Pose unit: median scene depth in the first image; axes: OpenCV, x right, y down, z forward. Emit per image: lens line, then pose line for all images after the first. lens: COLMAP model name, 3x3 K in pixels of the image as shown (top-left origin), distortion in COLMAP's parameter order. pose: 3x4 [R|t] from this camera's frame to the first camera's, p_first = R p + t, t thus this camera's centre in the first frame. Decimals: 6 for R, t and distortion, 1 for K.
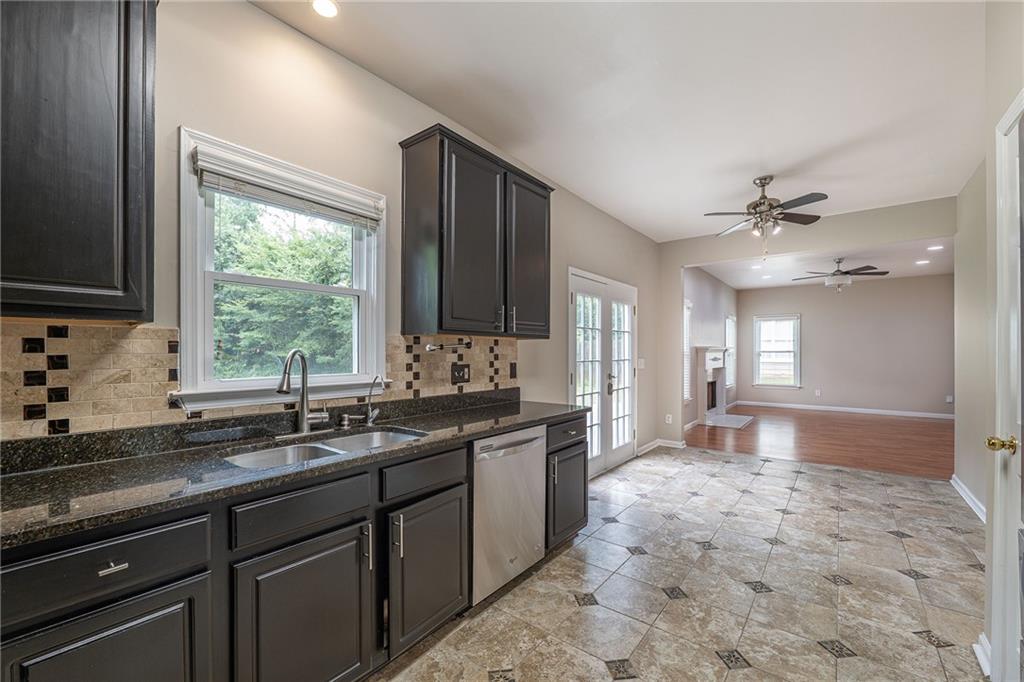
lens RADIAL K [[420.4, 0, 514.3], [0, 420.4, 348.6], [0, 0, 1]] dist [-0.014486, 0.000692]
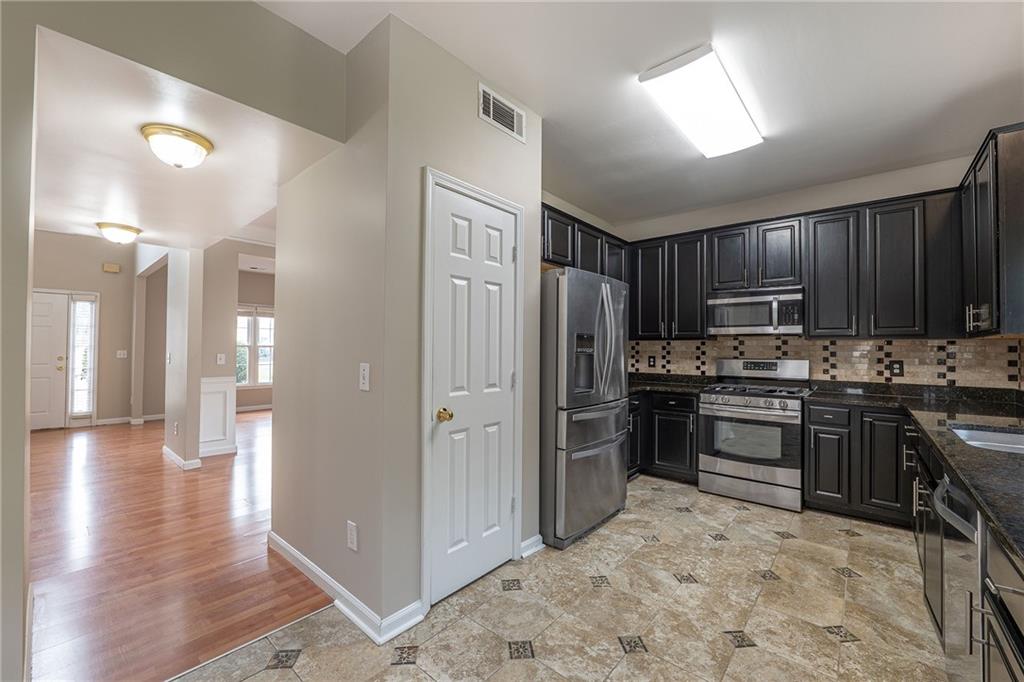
lens RADIAL K [[420.4, 0, 508.6], [0, 420.4, 343.2], [0, 0, 1]] dist [-0.014486, 0.000692]
pose [[-0.998749, -0.005712, 0.049683, 0.559587], [-0.006652, 0.999801, -0.018793, 0.009930], [-0.049565, -0.019100, -0.998588, 1.469770]]
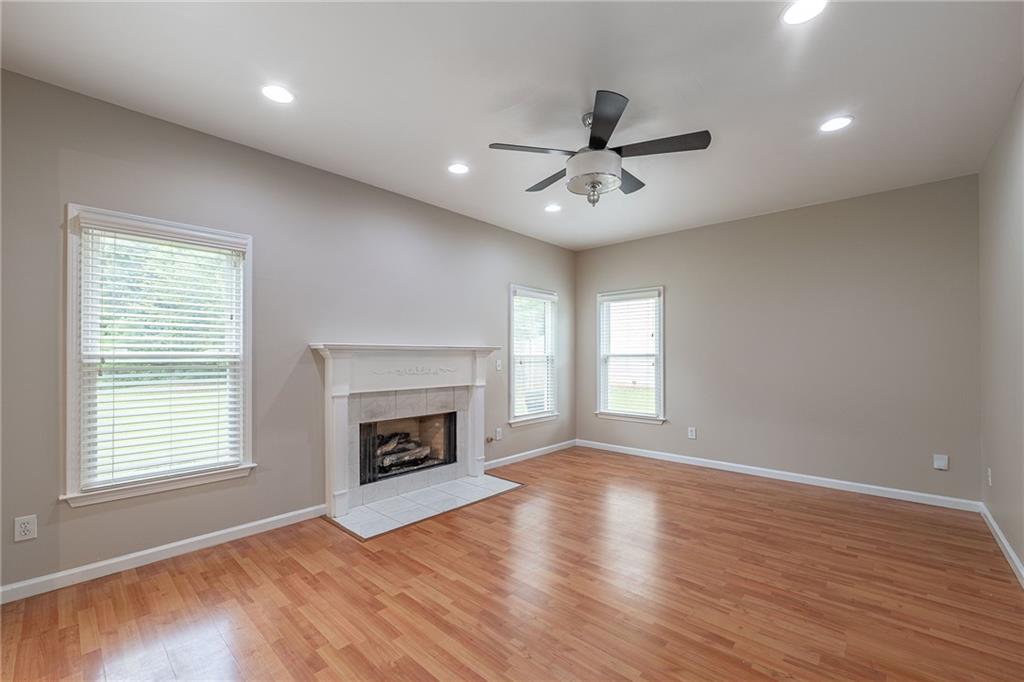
lens RADIAL K [[420.4, 0, 509.0], [0, 420.4, 355.0], [0, 0, 1]] dist [-0.014486, 0.000692]
pose [[0.997511, -0.005270, -0.070318, 2.144266], [0.005386, 0.999984, 0.001454, 0.021426], [0.070309, -0.001829, 0.997524, 1.817671]]
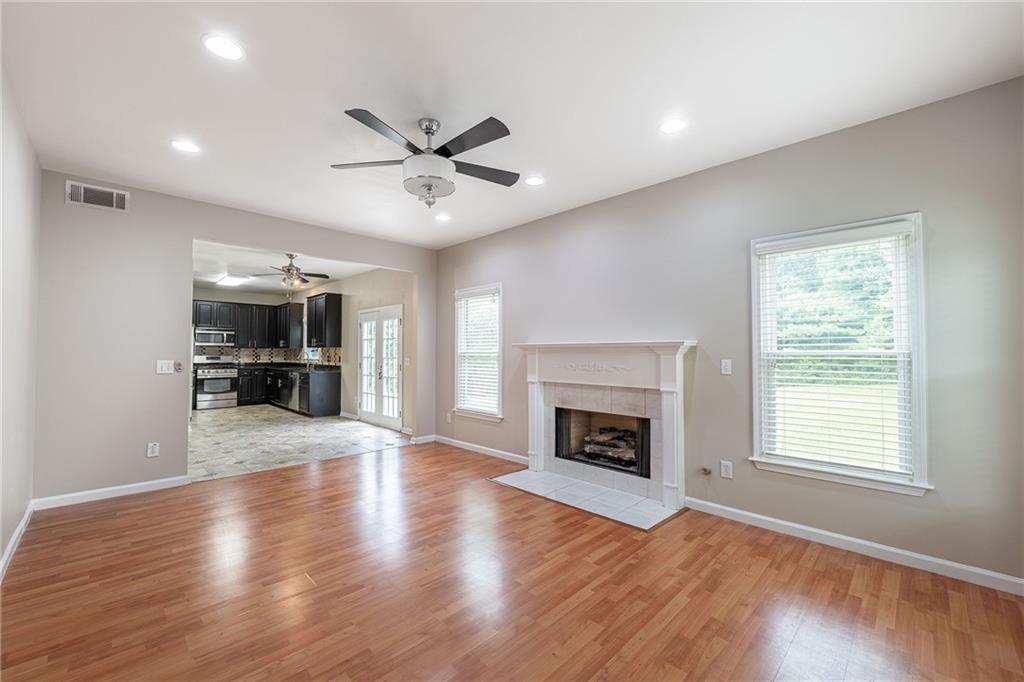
lens RADIAL K [[420.4, 0, 509.8], [0, 420.4, 347.2], [0, 0, 1]] dist [-0.014486, 0.000692]
pose [[-0.122318, -0.013535, -0.992399, 3.201243], [0.004441, 0.999890, -0.014184, 0.023193], [0.992481, -0.006142, -0.122244, 3.070781]]
